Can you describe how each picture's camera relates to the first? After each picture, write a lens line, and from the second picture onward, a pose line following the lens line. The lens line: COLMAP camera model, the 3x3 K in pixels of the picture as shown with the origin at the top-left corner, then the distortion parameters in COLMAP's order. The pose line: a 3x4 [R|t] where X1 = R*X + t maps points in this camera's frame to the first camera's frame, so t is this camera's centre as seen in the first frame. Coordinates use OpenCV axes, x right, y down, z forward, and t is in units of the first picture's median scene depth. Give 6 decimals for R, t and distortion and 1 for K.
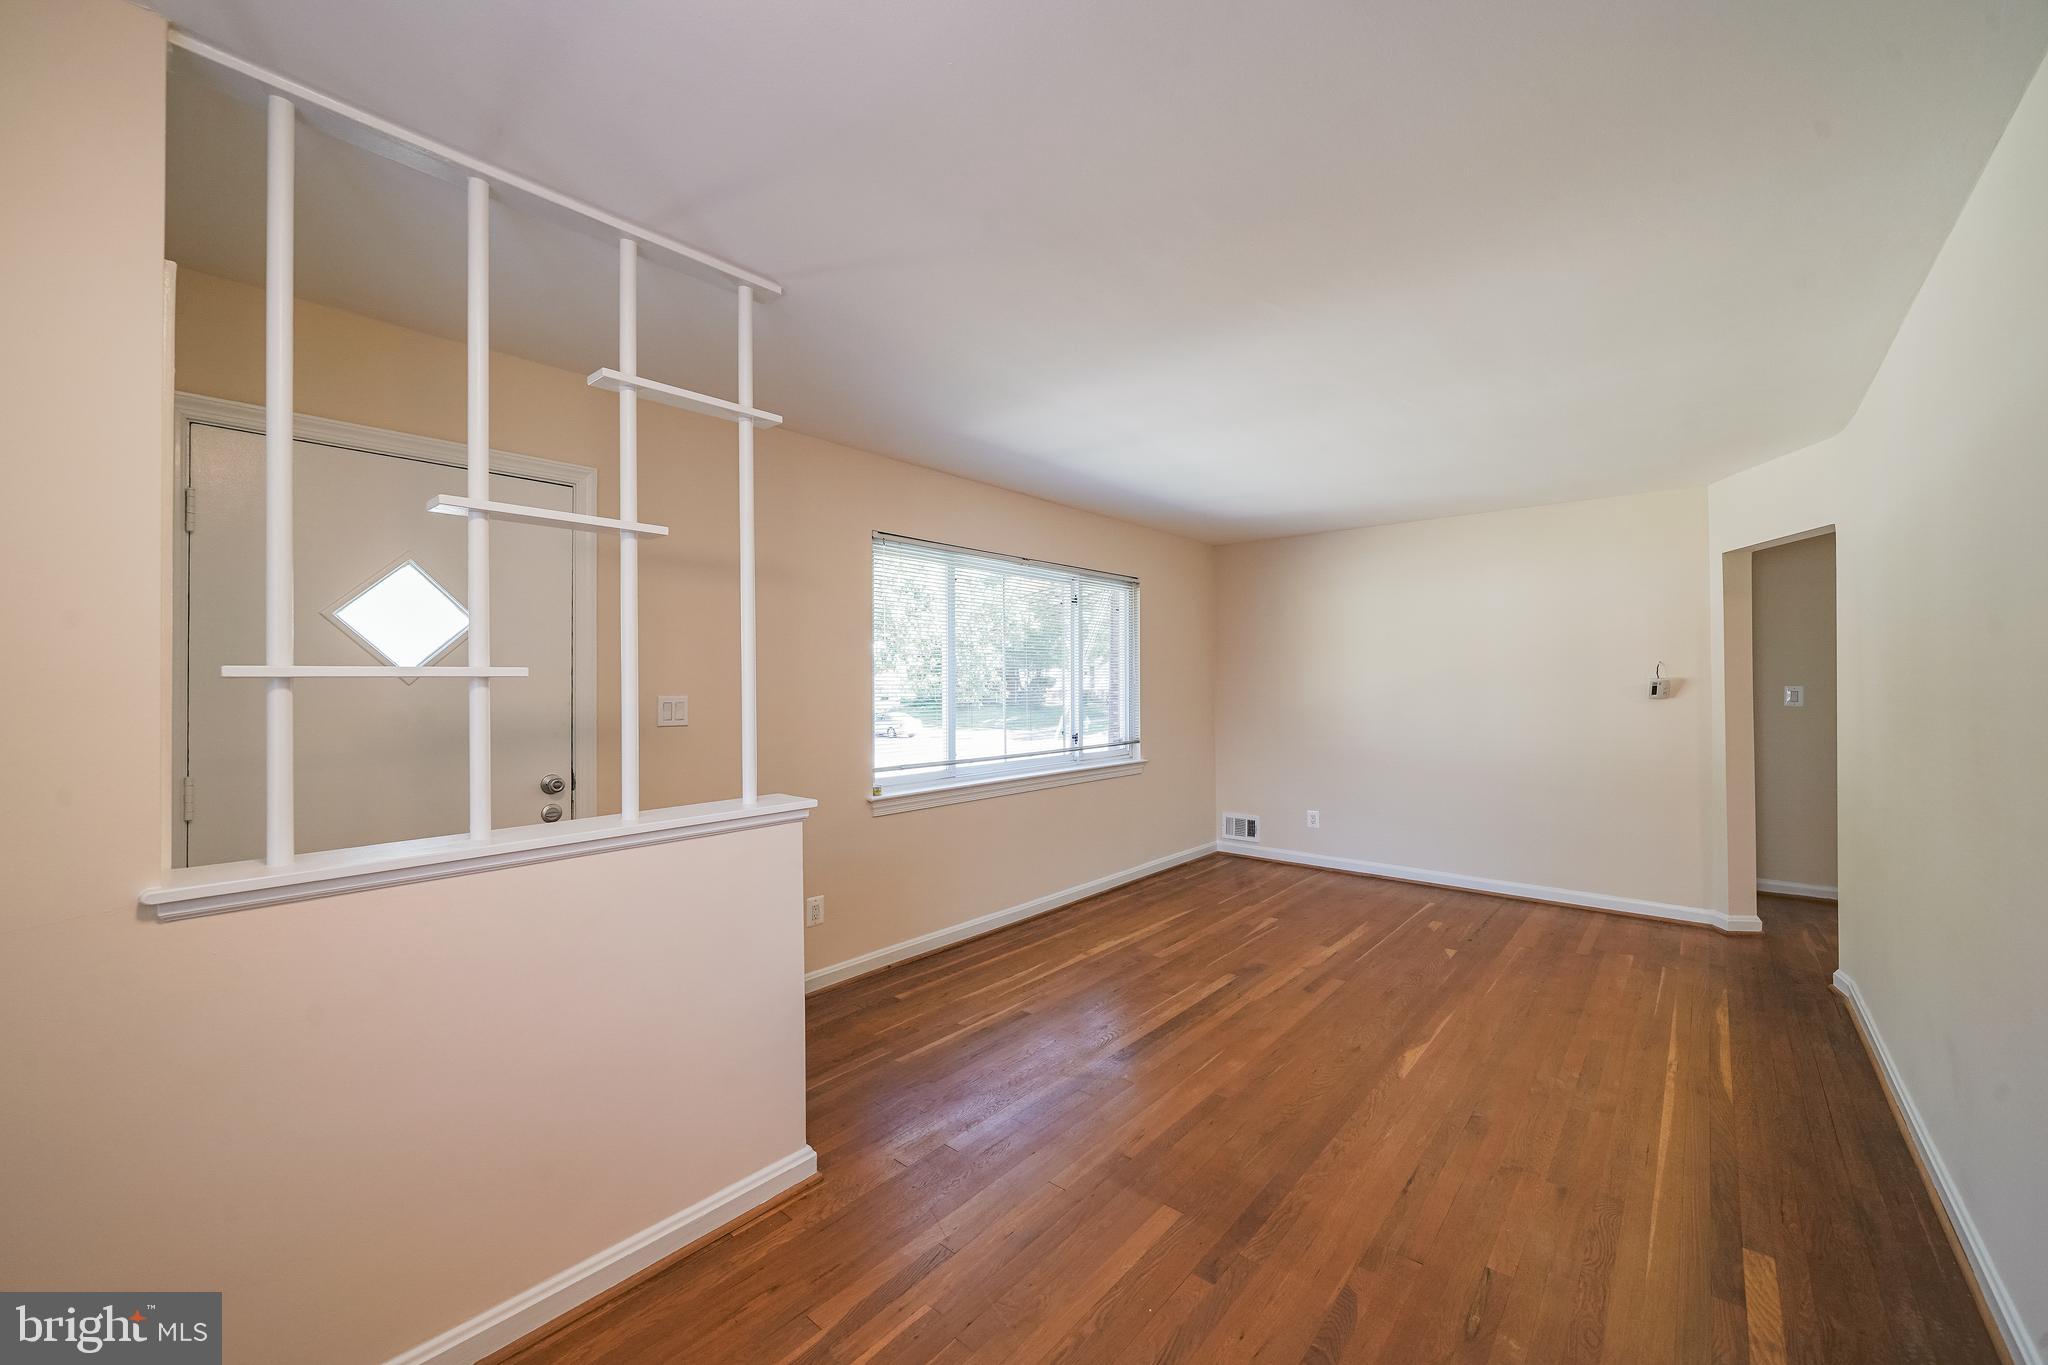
lens RADIAL K [[795.4, 0, 1033.9], [0, 795.4, 681.5], [0, 0, 1]] dist [-0.005831, 0.000247]
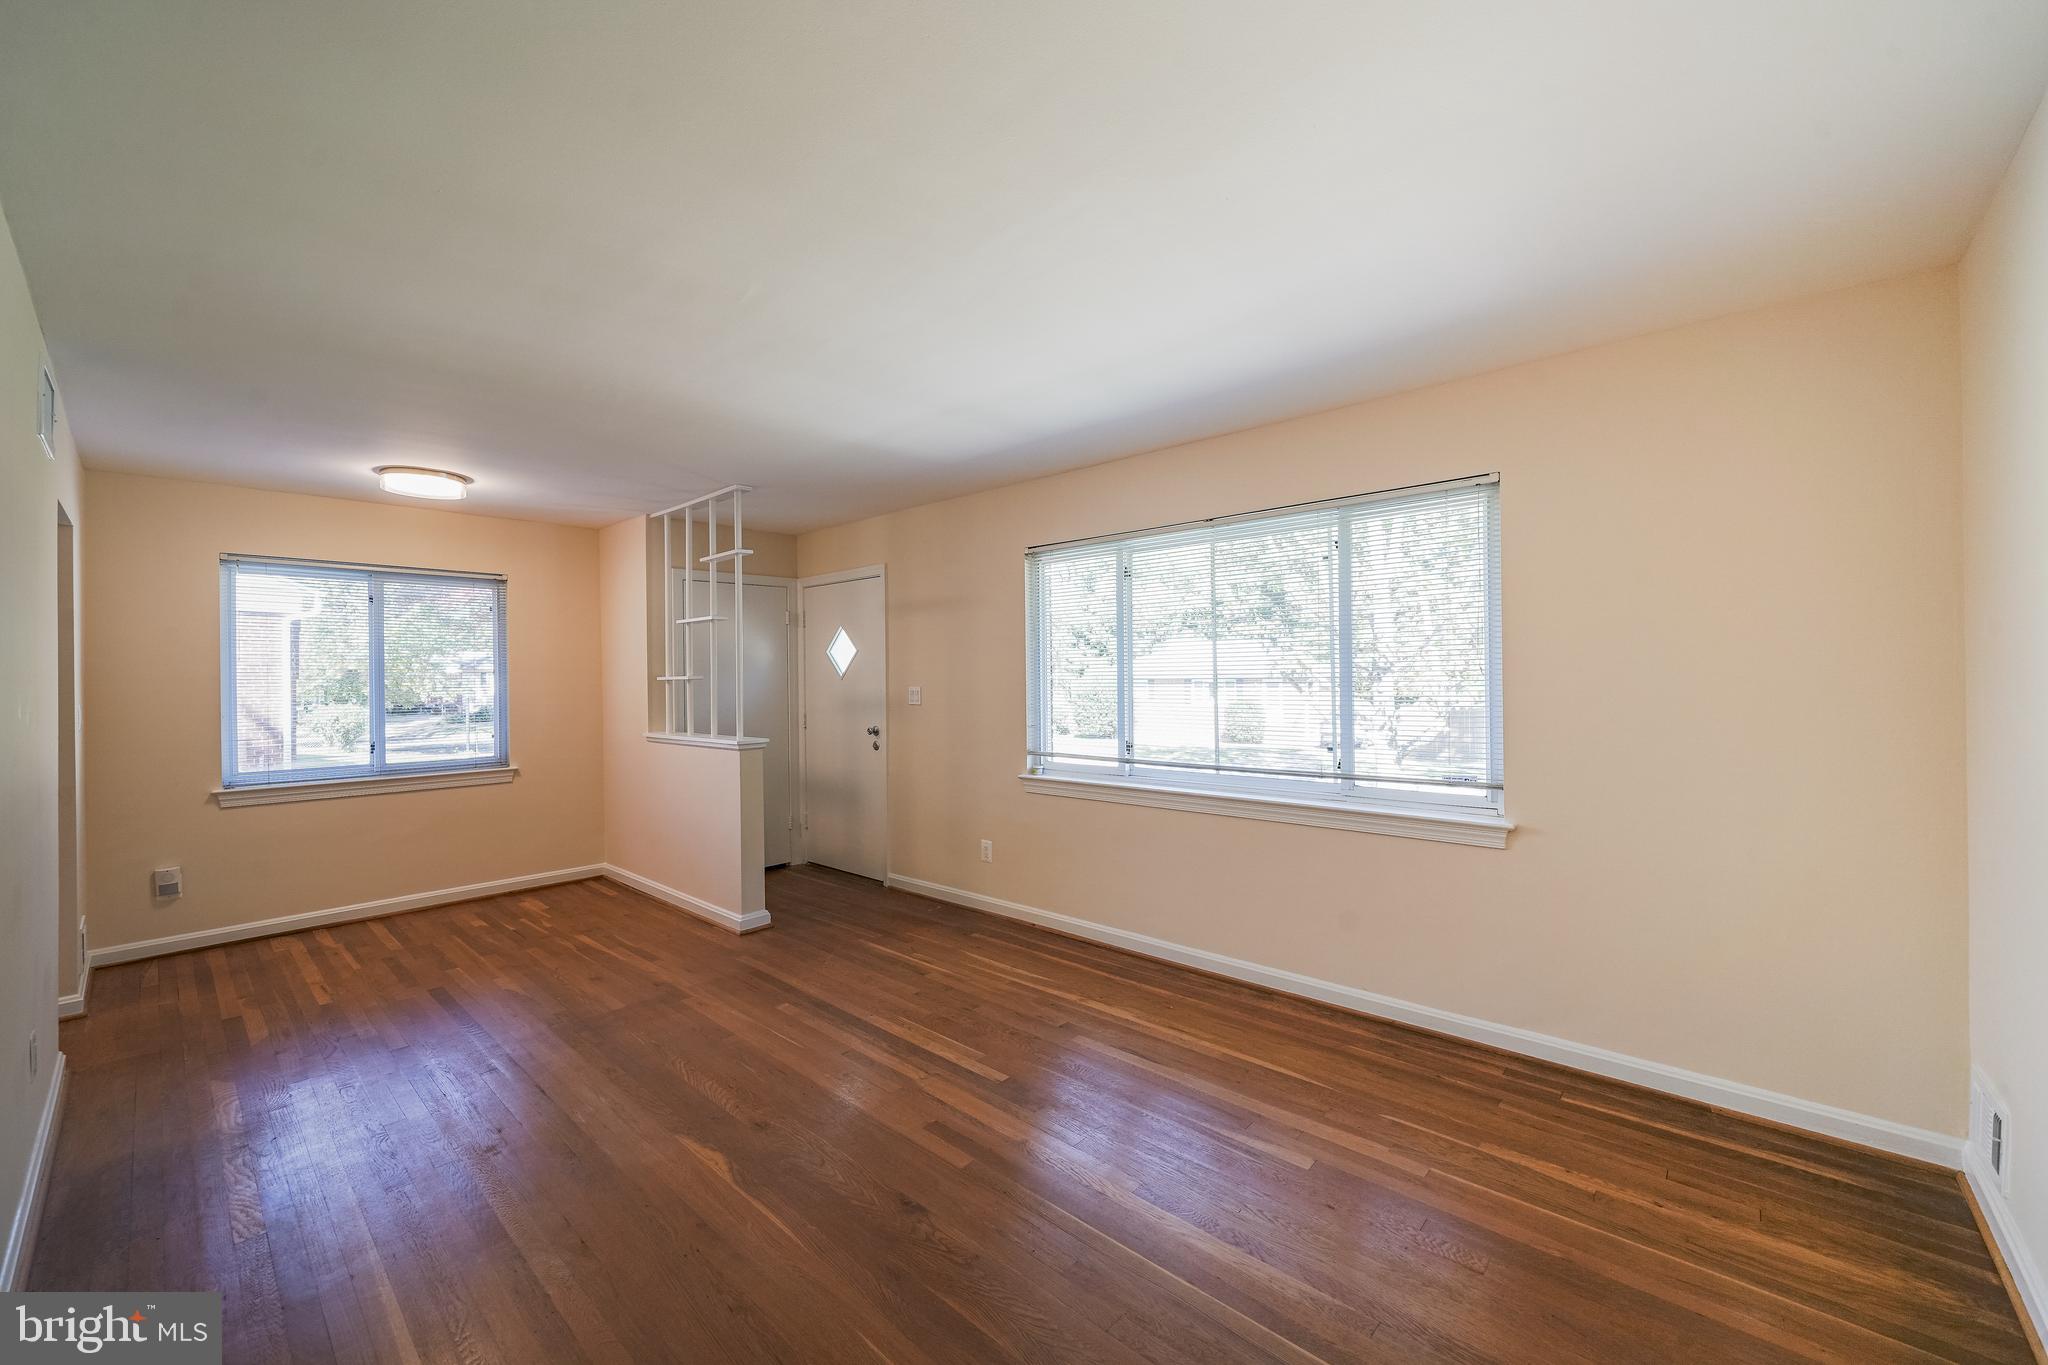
lens RADIAL K [[795.4, 0, 1034.9], [0, 795.4, 686.0], [0, 0, 1]] dist [-0.005831, 0.000247]
pose [[-0.029417, 0.017614, -0.999412, 0.888516], [0.013957, 0.999754, 0.017209, -0.006338], [0.999470, -0.013443, -0.029656, 0.959955]]
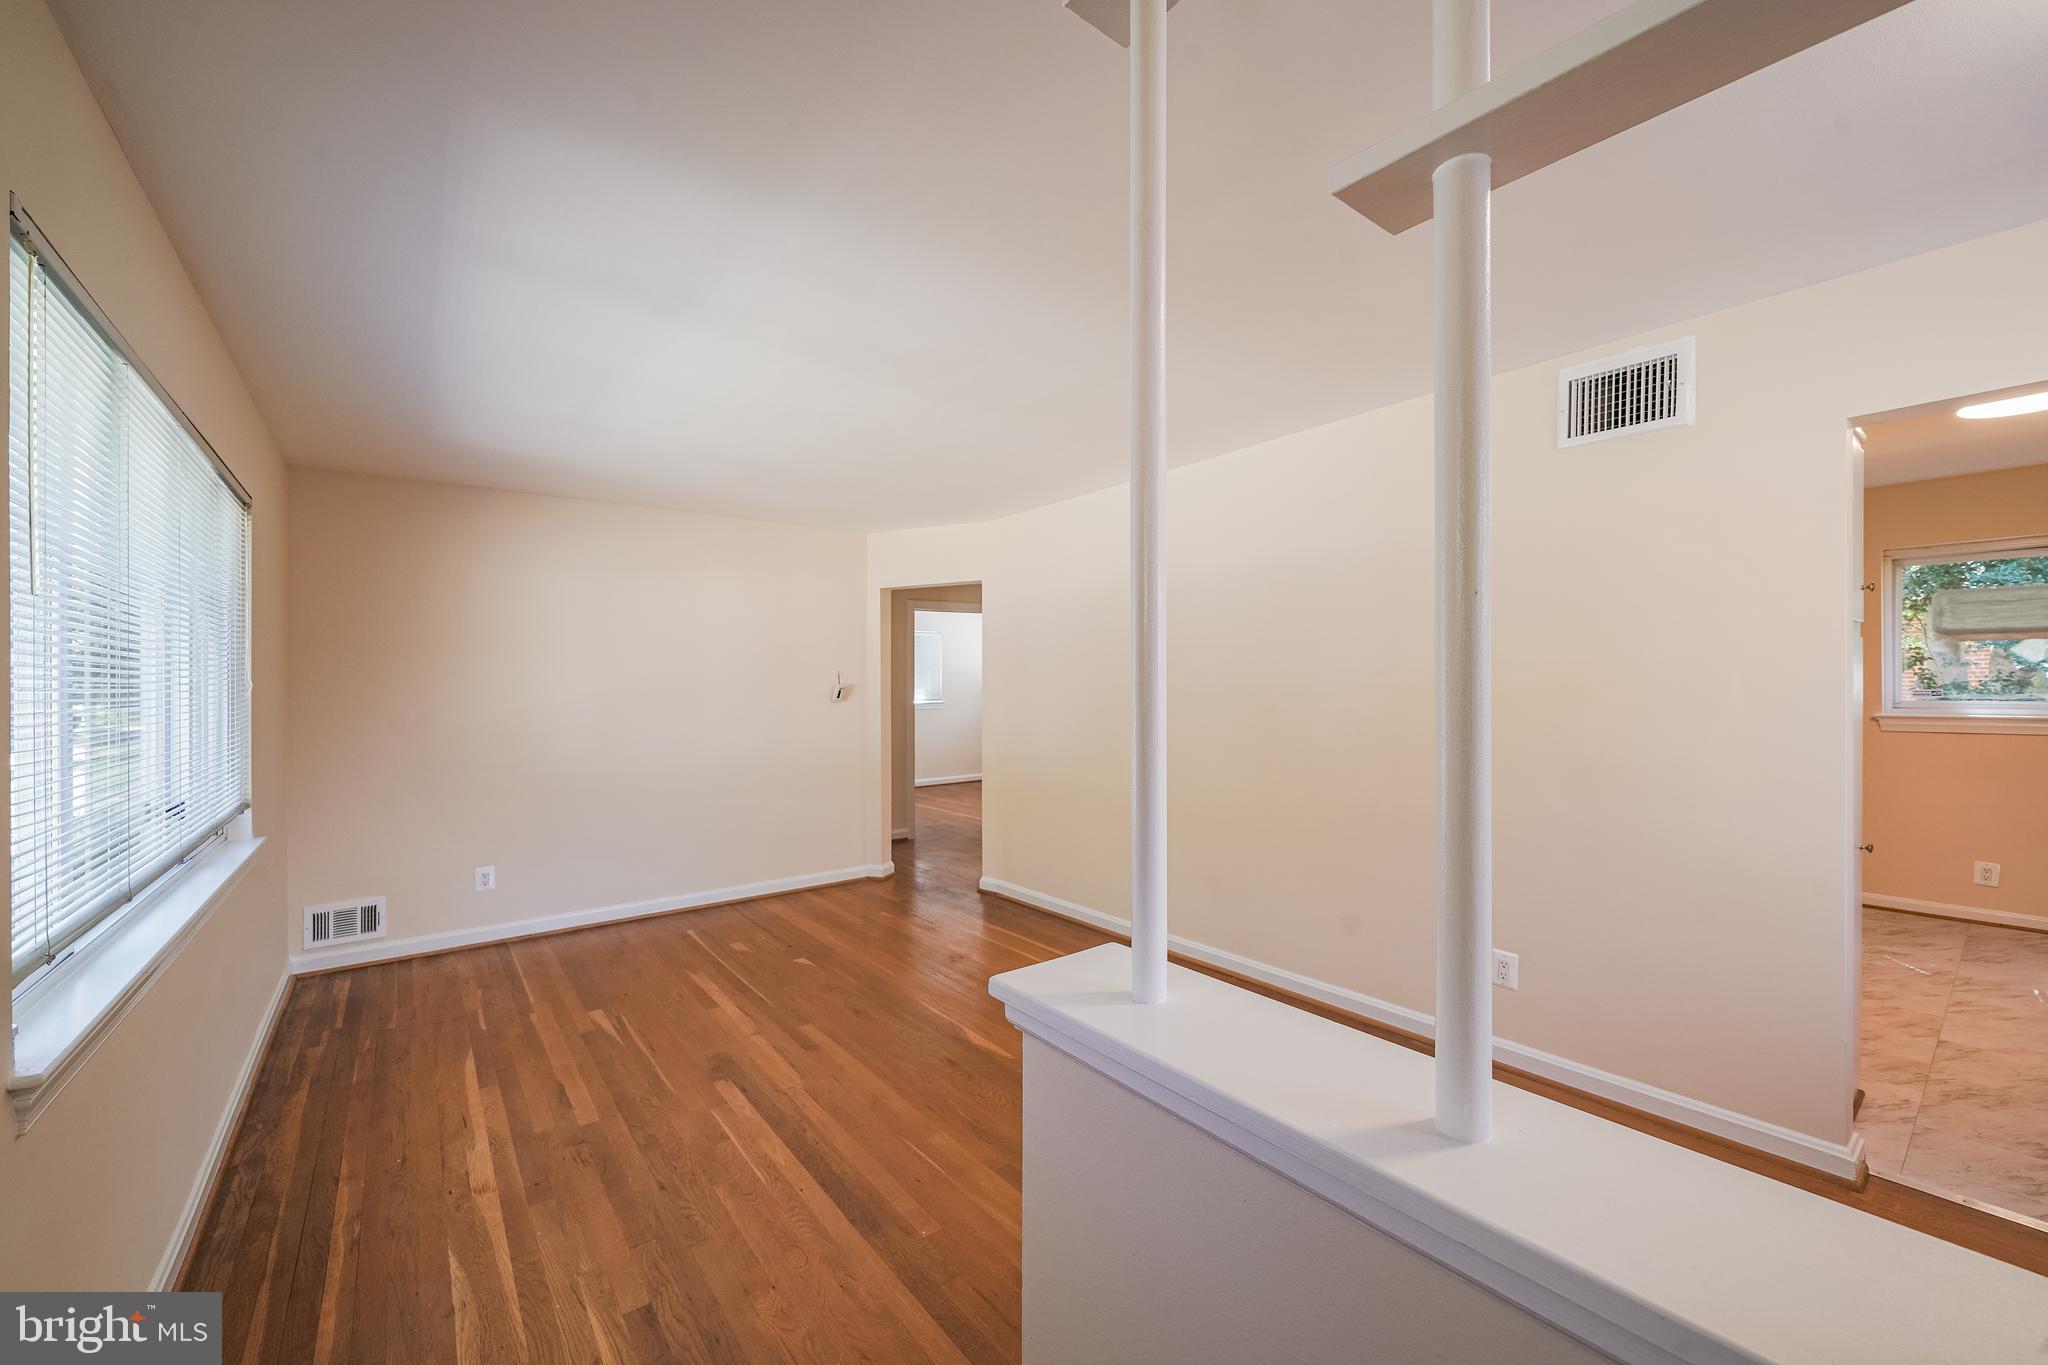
lens RADIAL K [[795.4, 0, 1042.2], [0, 795.4, 683.9], [0, 0, 1]] dist [-0.005831, 0.000247]
pose [[0.193112, 0.001283, 0.981176, -0.383975], [0.011362, 0.999929, -0.003543, 0.002733], [-0.981111, 0.011832, 0.193084, 0.505978]]
